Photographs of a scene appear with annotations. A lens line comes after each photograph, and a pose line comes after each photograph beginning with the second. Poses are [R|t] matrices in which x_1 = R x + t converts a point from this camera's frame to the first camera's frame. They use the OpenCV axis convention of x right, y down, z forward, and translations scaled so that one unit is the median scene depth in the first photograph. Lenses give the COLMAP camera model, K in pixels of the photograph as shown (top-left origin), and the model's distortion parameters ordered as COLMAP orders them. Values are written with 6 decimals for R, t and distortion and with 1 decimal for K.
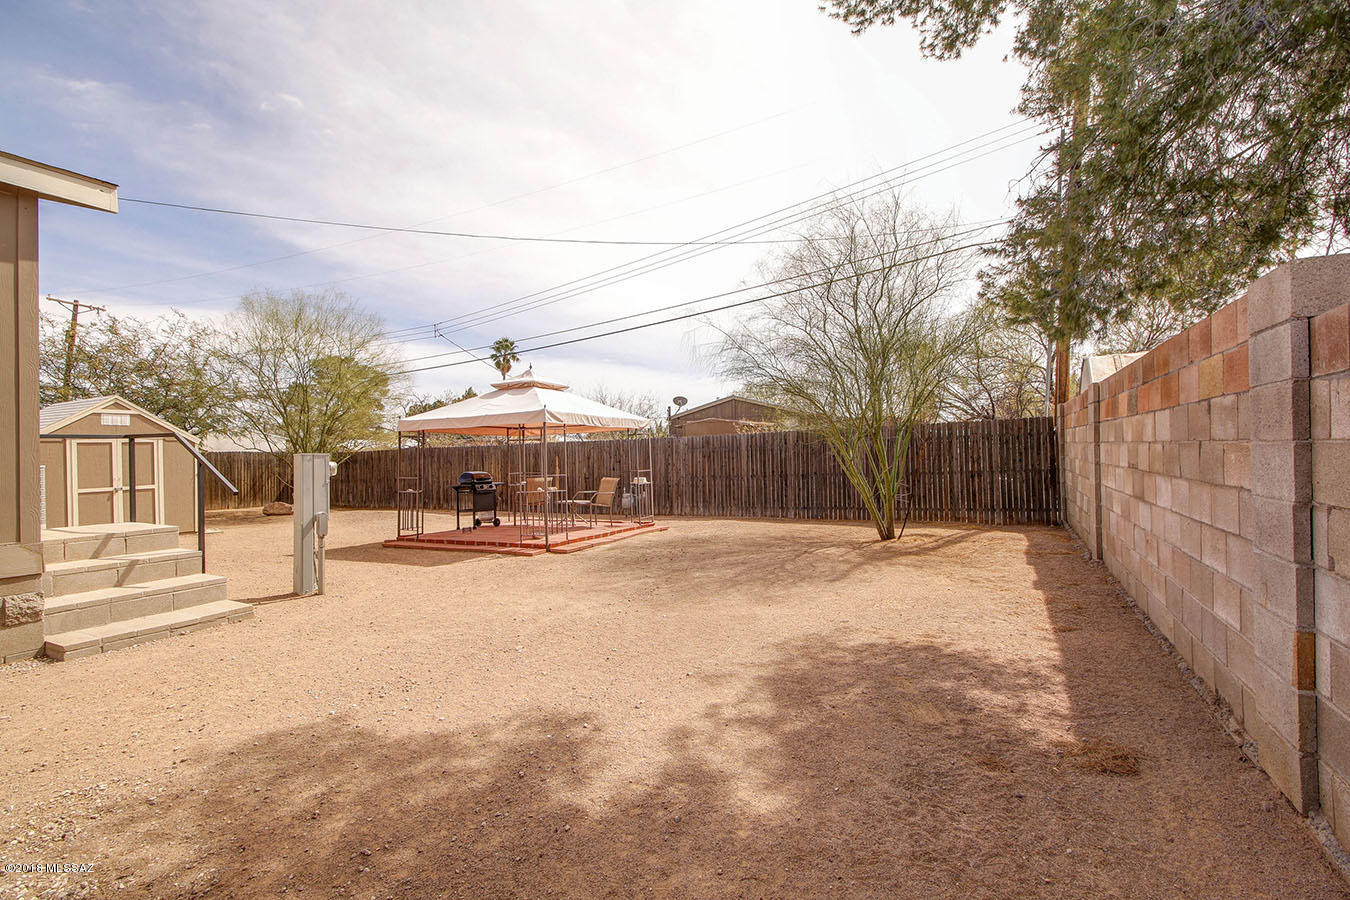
lens RADIAL K [[625.0, 0, 672.0], [0, 625.0, 453.3], [0, 0, 1]] dist [-0.002067, -0.000167]
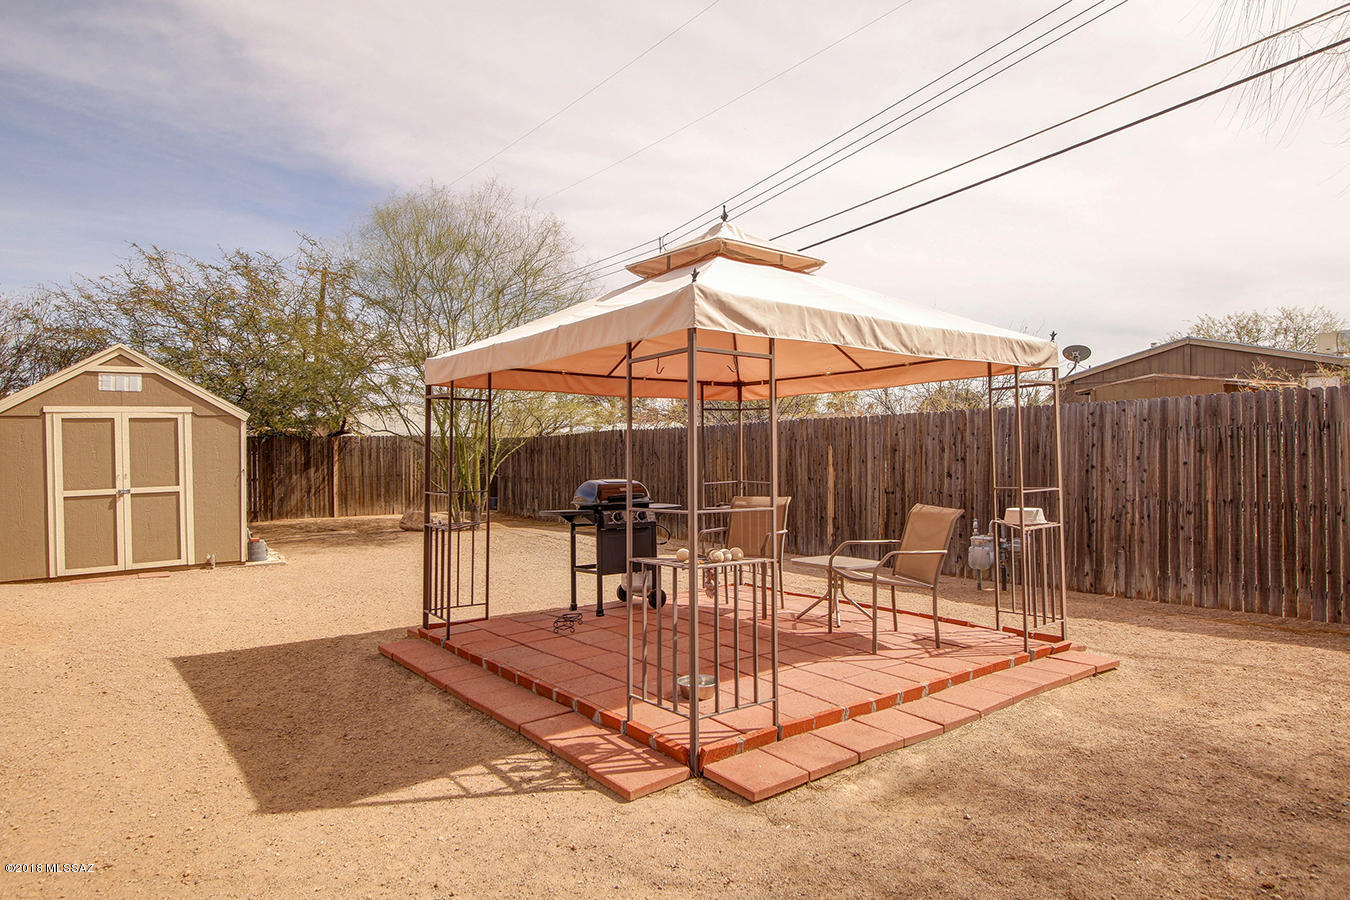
lens RADIAL K [[787.3, 0, 671.4], [0, 787.3, 452.9], [0, 0, 1]] dist [0.004919, 0.000473]
pose [[0.904309, 0.012346, -0.426700, -0.041049], [-0.006465, 0.999863, 0.015230, 0.002223], [0.426830, -0.011014, 0.904265, 0.501145]]
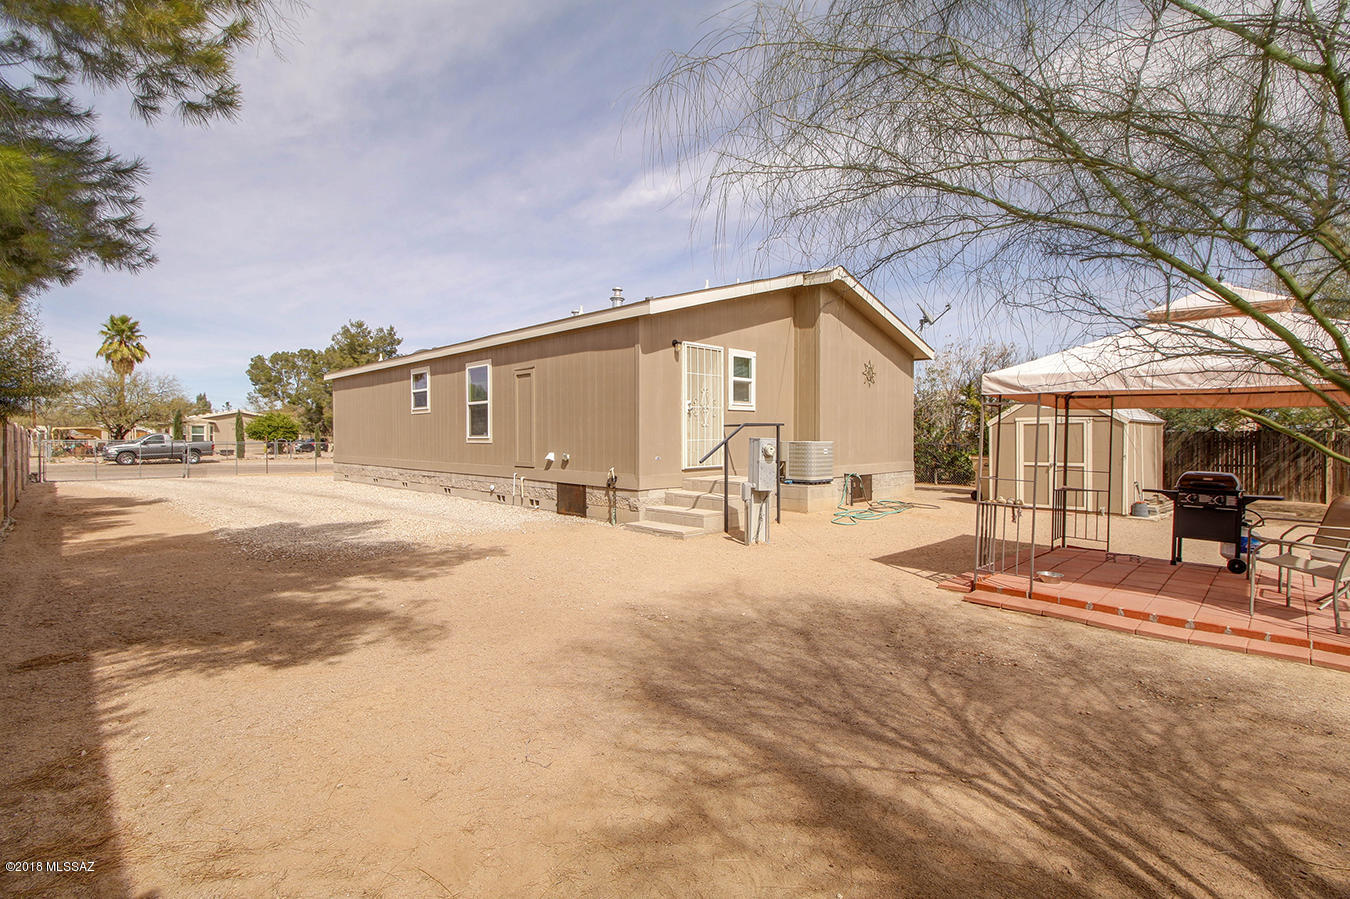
lens RADIAL K [[625.0, 0, 671.3], [0, 625.0, 448.0], [0, 0, 1]] dist [-0.002067, -0.000167]
pose [[-0.298074, 0.027472, -0.954148, 0.398008], [0.004352, 0.999614, 0.027421, -0.007068], [0.954533, 0.004021, -0.298078, 0.660141]]
